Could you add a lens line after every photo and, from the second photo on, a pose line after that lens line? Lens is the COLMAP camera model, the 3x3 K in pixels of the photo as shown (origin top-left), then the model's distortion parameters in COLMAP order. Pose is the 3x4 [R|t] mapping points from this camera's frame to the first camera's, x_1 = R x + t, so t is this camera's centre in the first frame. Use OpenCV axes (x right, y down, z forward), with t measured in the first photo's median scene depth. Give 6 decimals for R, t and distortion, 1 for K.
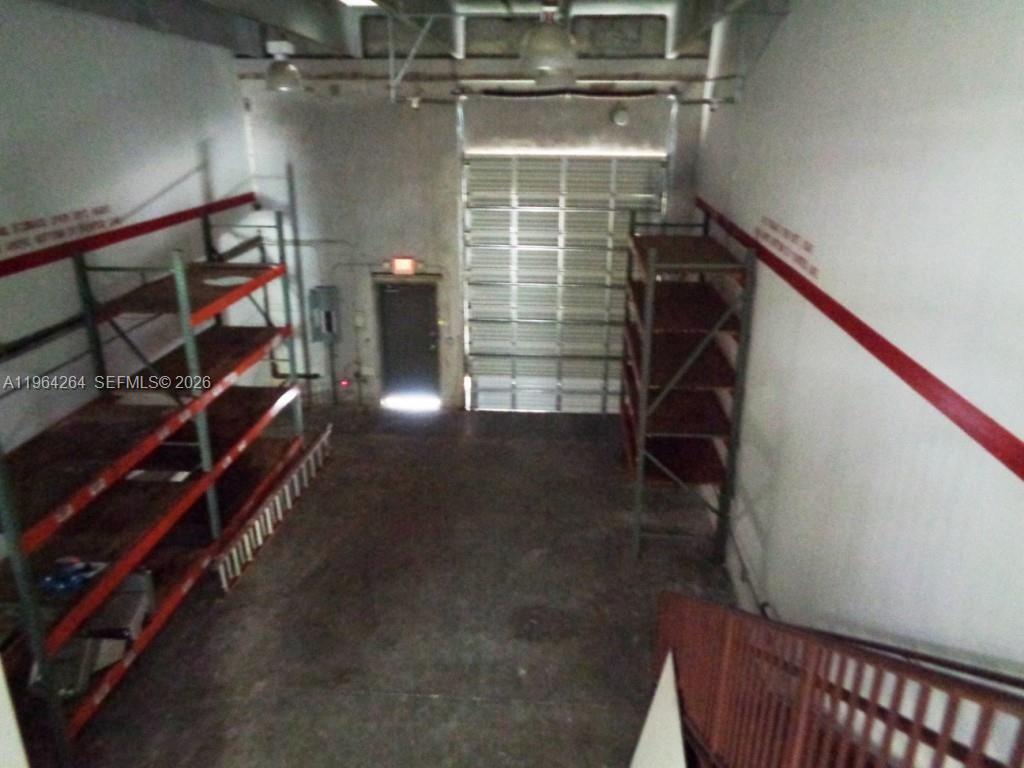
lens RADIAL K [[762.2, 0, 507.2], [0, 762.2, 377.6], [0, 0, 1]] dist [-0.011664, -0.001576]
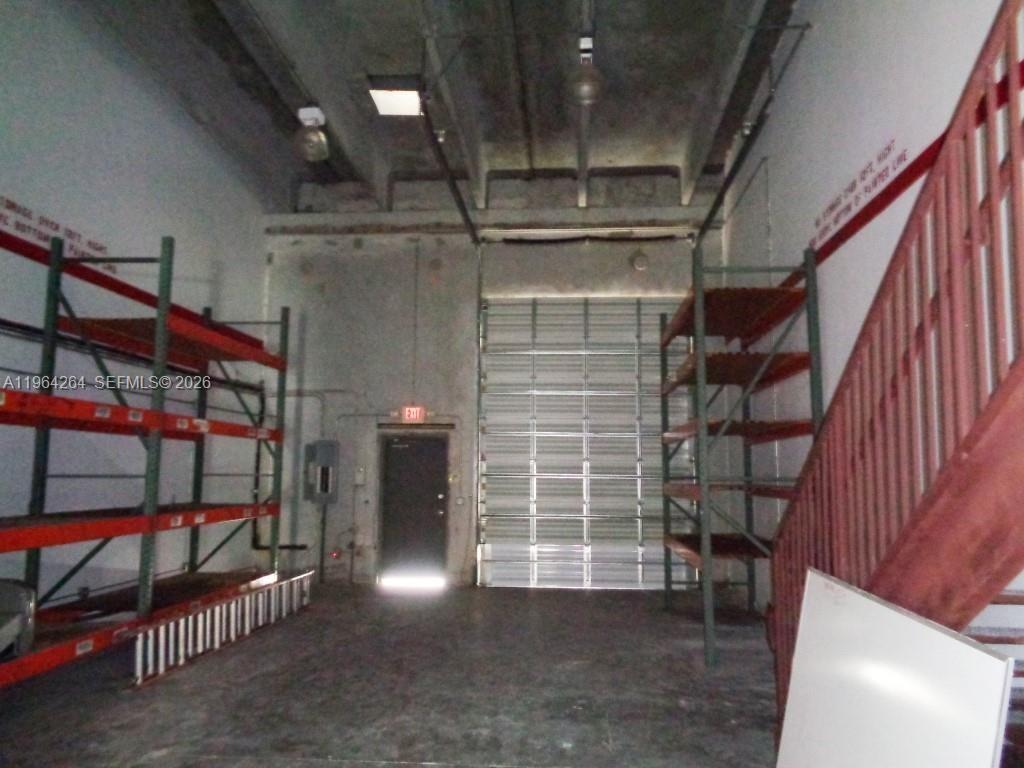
lens RADIAL K [[762.2, 0, 517.6], [0, 762.2, 386.4], [0, 0, 1]] dist [-0.011664, -0.001576]
pose [[0.999966, 0.006396, 0.005246, -0.015921], [-0.003353, 0.893083, -0.449880, 0.233679], [-0.007562, 0.449847, 0.893074, 0.163870]]
